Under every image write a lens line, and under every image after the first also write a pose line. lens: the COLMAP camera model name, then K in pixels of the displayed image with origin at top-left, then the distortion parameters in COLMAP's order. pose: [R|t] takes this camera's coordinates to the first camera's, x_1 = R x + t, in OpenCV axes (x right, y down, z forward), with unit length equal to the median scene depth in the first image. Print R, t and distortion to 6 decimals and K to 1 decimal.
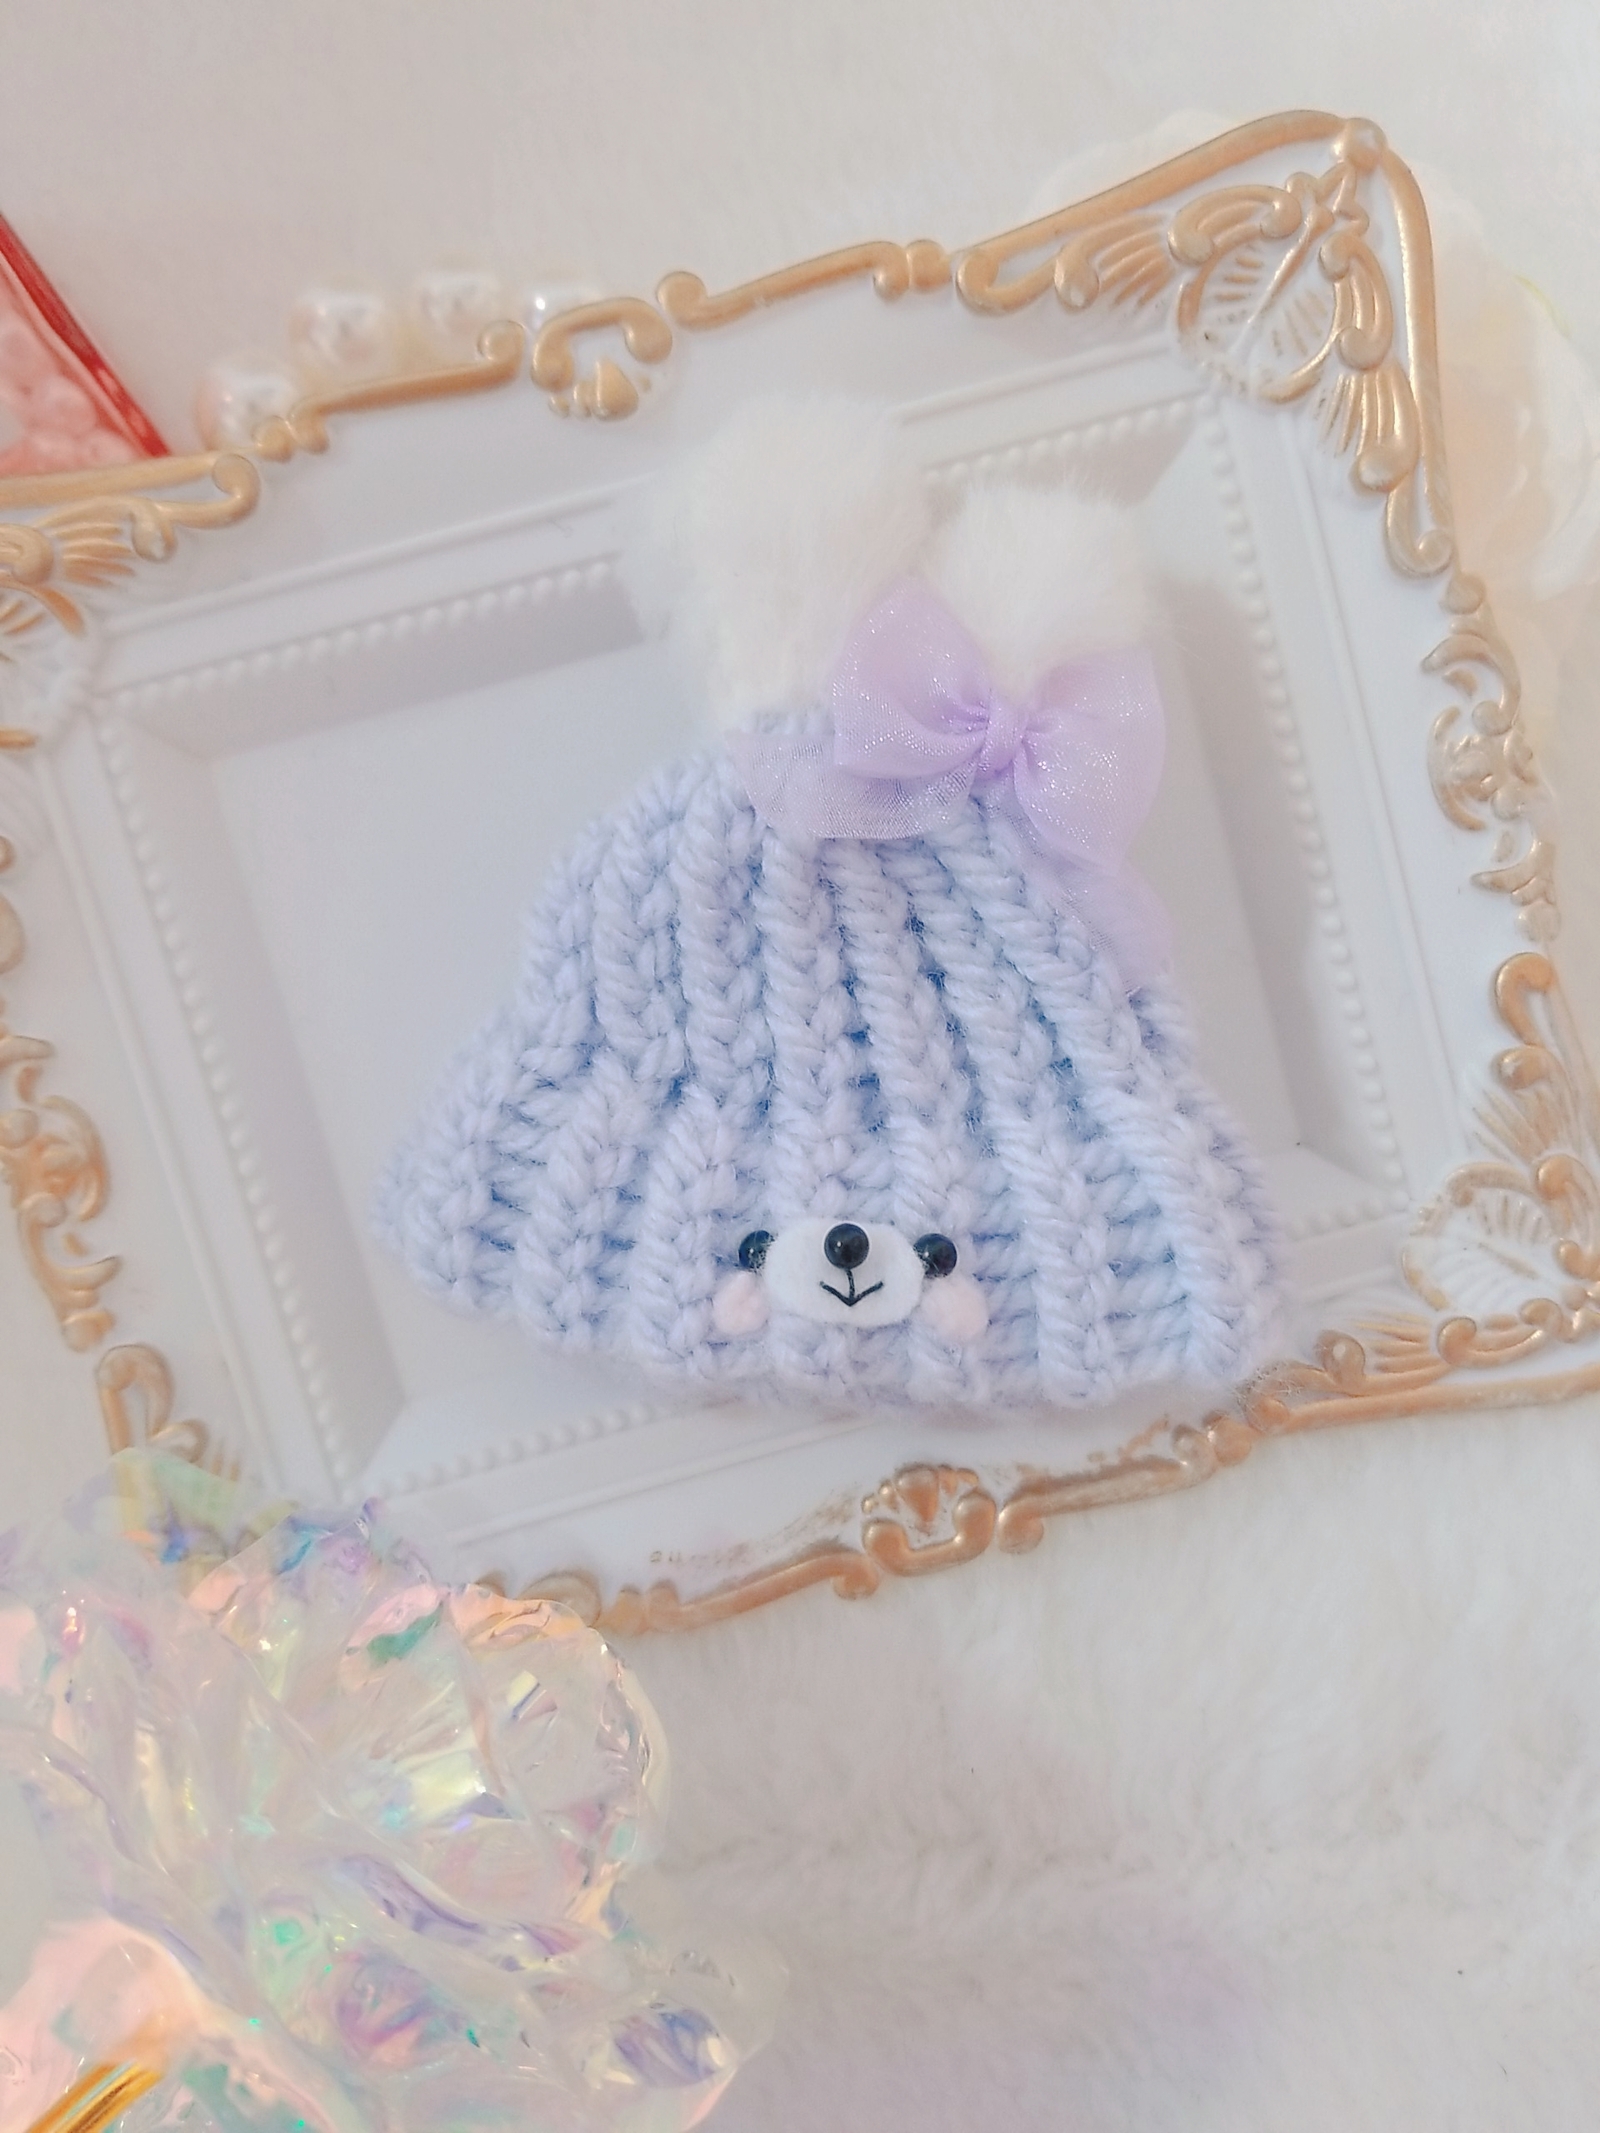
lens RADIAL K [[1731.5, 0, 877.6], [0, 1731.5, 1128.2], [0, 0, 1]] dist [-0.082767, 0.012519]
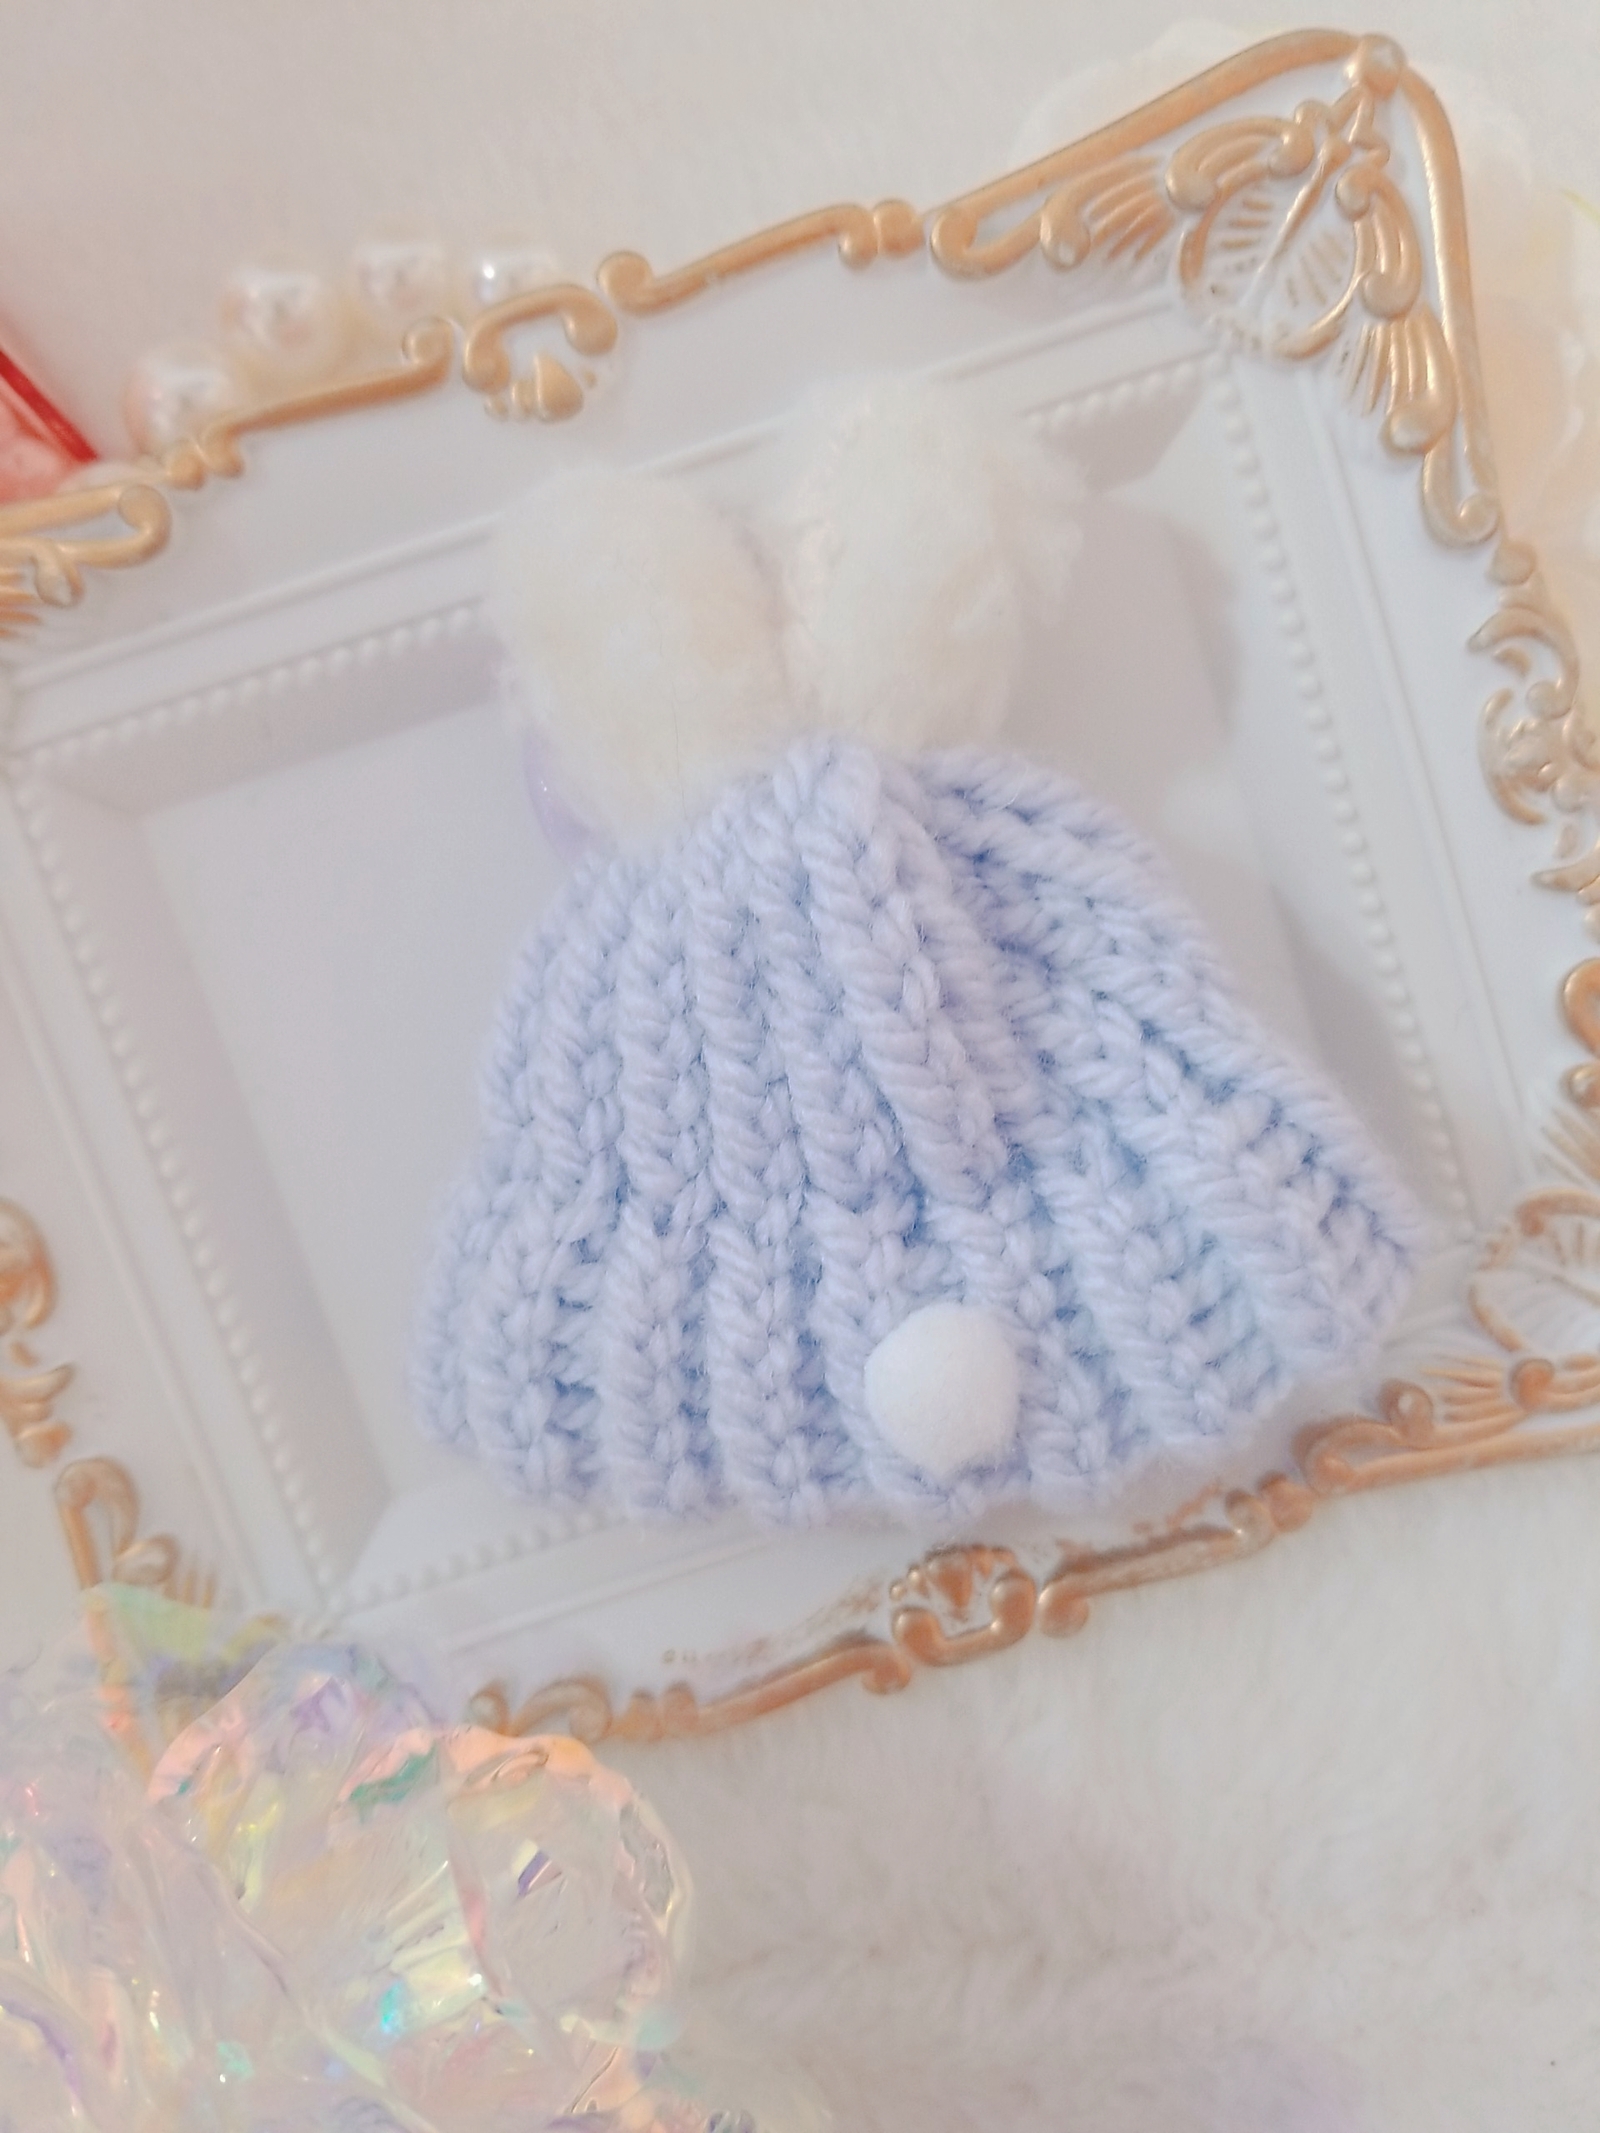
lens RADIAL K [[1731.5, 0, 850.5], [0, 1731.5, 1095.3], [0, 0, 1]] dist [-0.082767, 0.012519]
pose [[0.998646, -0.046475, -0.023362, 0.003995], [0.046905, 0.998733, 0.018213, -0.067018], [0.022486, -0.019284, 0.999561, 0.093301]]
